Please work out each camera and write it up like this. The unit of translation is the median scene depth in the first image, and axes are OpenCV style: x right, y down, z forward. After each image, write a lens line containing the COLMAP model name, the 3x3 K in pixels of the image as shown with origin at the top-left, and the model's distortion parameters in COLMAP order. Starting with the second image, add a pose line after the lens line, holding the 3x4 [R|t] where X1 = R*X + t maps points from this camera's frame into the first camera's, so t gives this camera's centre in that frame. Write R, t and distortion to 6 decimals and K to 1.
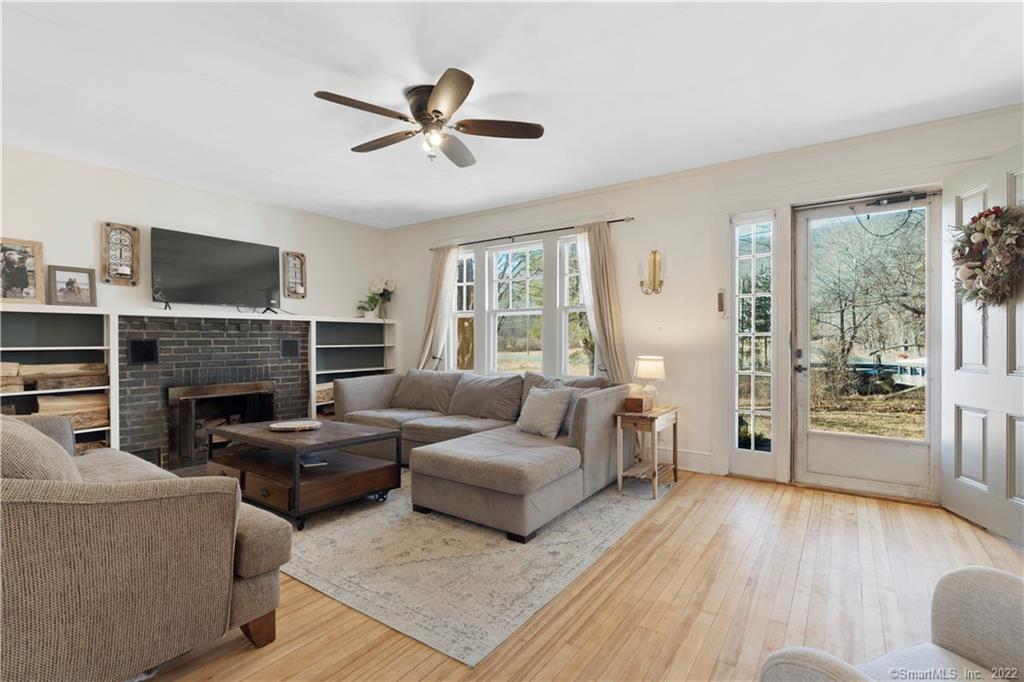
lens RADIAL K [[469.6, 0, 512.0], [0, 469.6, 341.0], [0, 0, 1]] dist [-0.004250, 0.000236]
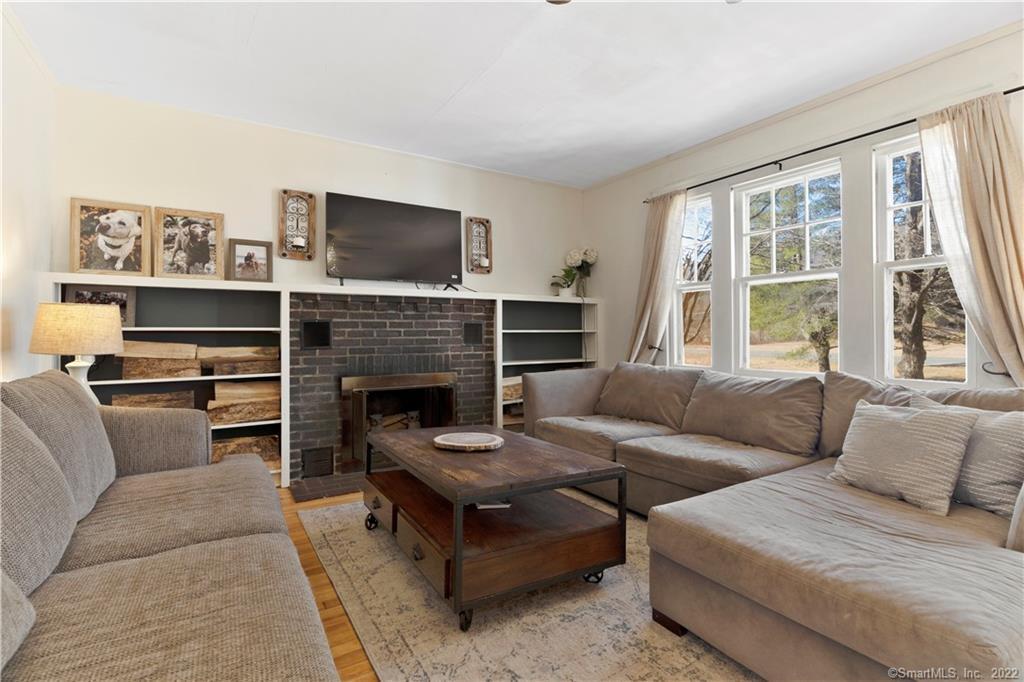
lens RADIAL K [[466.7, 0, 509.3], [0, 466.7, 329.8], [0, 0, 1]] dist [-0.018479, 0.000201]
pose [[0.921649, -0.001850, -0.388020, -0.123823], [-0.001351, 0.999967, -0.007976, 0.020540], [0.388022, 0.007875, 0.921616, 0.345033]]
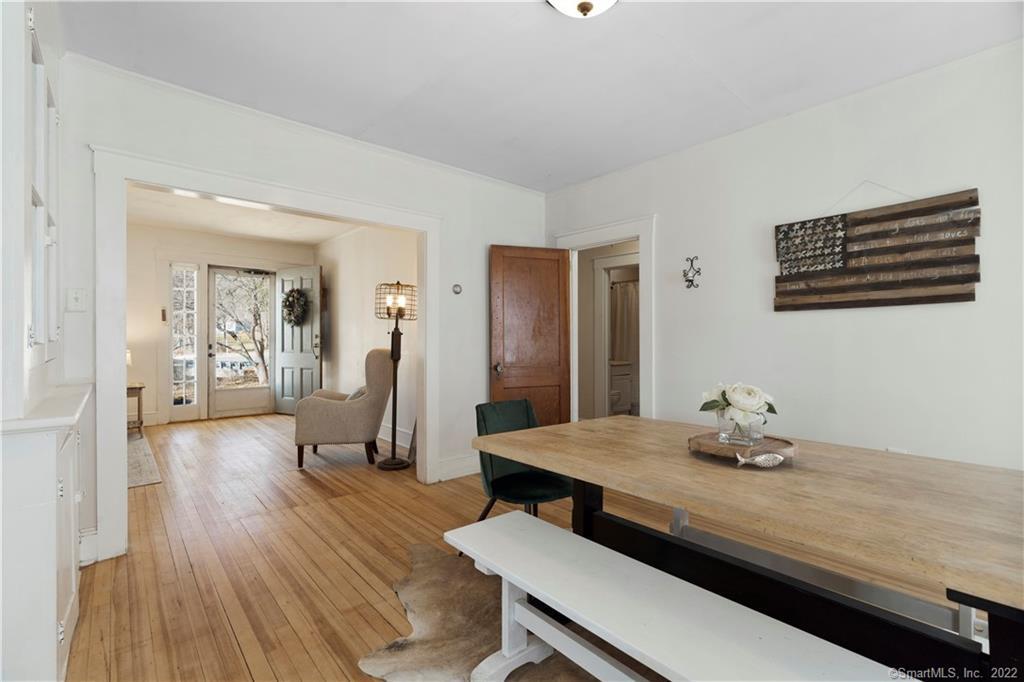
lens RADIAL K [[459.6, 0, 505.5], [0, 459.6, 338.3], [0, 0, 1]] dist [-0.002508, -0.000384]
pose [[0.239239, 0.005677, 0.970944, -0.782221], [-0.003373, 0.999982, -0.005016, -0.000538], [-0.970955, -0.002075, 0.239254, -0.494264]]
